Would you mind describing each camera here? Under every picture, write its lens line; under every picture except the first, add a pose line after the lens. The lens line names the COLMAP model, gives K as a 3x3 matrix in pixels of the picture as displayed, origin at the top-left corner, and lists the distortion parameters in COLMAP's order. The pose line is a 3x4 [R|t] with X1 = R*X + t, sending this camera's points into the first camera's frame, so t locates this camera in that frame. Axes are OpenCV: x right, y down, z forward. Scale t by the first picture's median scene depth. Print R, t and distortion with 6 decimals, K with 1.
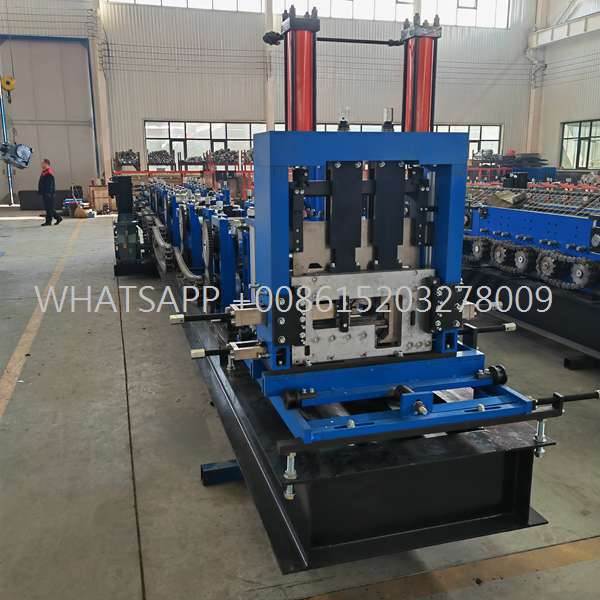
lens RADIAL K [[616.8, 0, 298.4], [0, 616.8, 299.3], [0, 0, 1]] dist [0.038642, 0.000000]
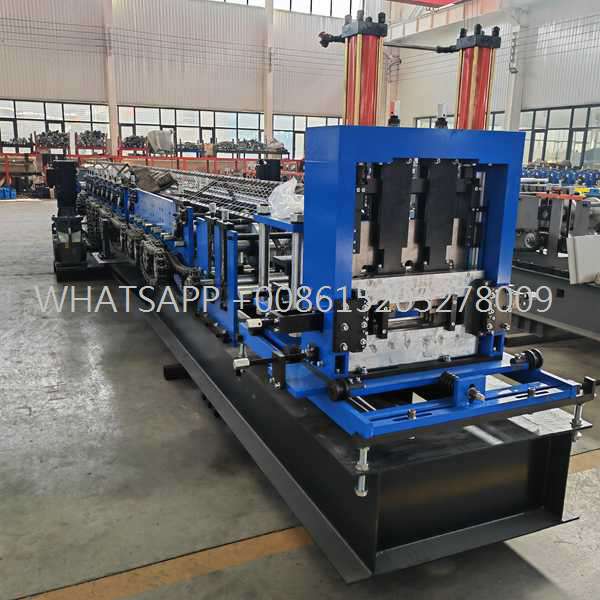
lens RADIAL K [[616.8, 0, 299.6], [0, 616.8, 295.9], [0, 0, 1]] dist [0.038642, 0.000000]
pose [[0.984331, -0.009020, 0.176102, -0.236624], [0.007236, 0.999916, 0.010768, -0.020771], [-0.176184, -0.009325, 0.984313, 0.081091]]
